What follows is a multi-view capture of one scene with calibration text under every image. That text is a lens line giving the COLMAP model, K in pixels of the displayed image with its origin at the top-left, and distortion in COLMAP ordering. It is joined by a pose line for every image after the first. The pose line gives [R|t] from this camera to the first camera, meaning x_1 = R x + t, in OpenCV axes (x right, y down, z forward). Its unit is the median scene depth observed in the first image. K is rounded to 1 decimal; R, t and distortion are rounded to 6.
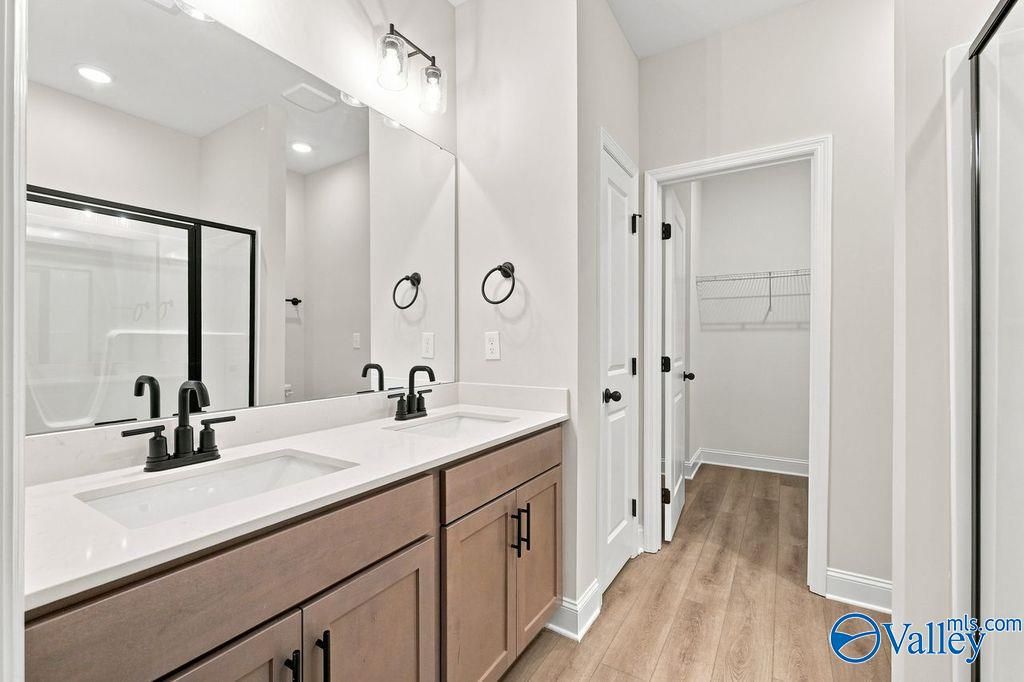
lens RADIAL K [[441.4, 0, 510.7], [0, 441.4, 340.3], [0, 0, 1]] dist [0.000984, 0.000089]
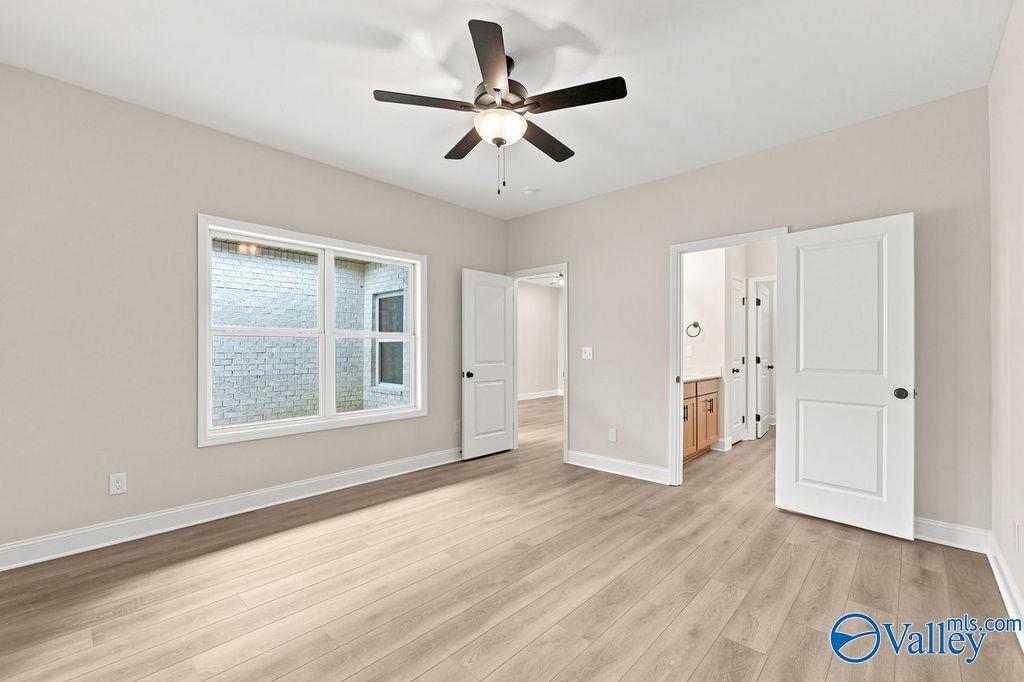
lens RADIAL K [[441.4, 0, 503.9], [0, 441.4, 344.6], [0, 0, 1]] dist [0.000984, 0.000089]
pose [[0.981567, 0.002748, -0.191096, -0.548888], [-0.004246, 0.999963, -0.007429, -0.005460], [0.191069, 0.008103, 0.981543, -1.630353]]
